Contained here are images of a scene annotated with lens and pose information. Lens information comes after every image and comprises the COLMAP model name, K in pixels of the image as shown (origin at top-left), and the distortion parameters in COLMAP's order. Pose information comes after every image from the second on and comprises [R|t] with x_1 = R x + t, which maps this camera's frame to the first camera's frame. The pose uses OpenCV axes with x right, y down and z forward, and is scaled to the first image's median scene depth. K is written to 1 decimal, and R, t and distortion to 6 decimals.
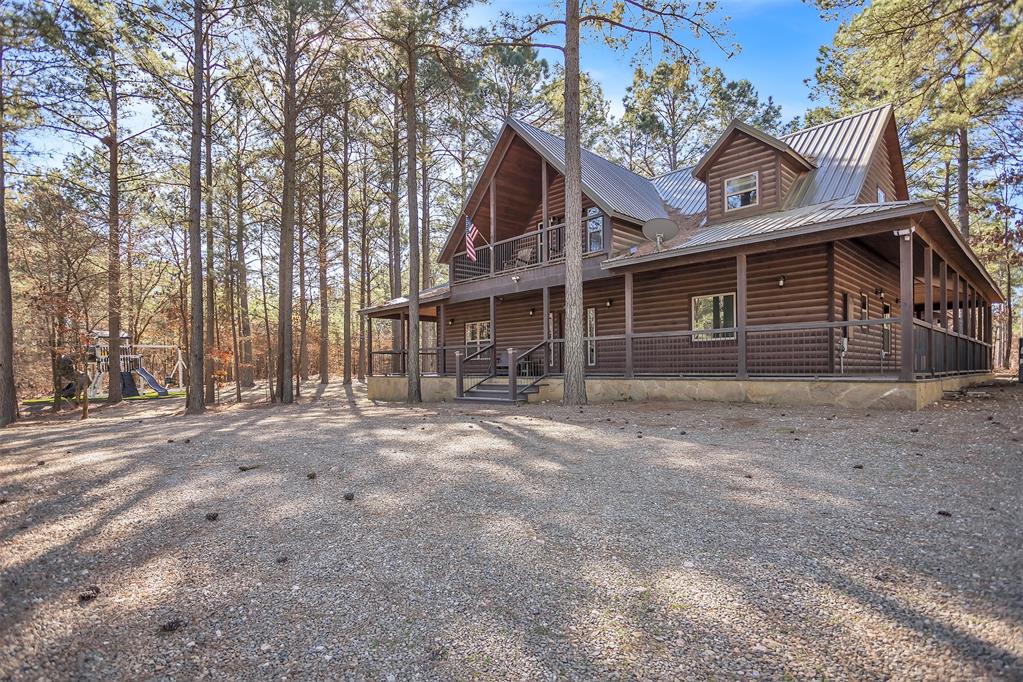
lens RADIAL K [[507.6, 0, 508.2], [0, 507.6, 362.5], [0, 0, 1]] dist [0.000872, 0.000086]
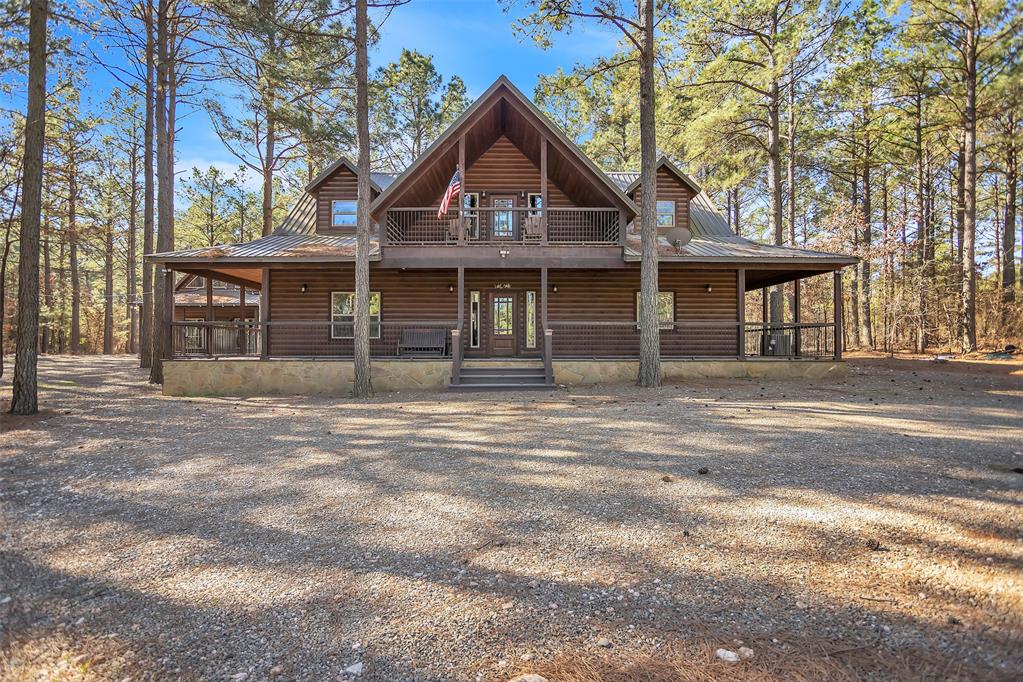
lens RADIAL K [[423.2, 0, 511.5], [0, 423.2, 341.0], [0, 0, 1]] dist [-0.000070, 0.000000]
pose [[0.705477, 0.024009, 0.708326, -0.637996], [-0.015266, 0.999709, -0.018681, 0.011567], [-0.708569, 0.002366, 0.705638, 0.566103]]
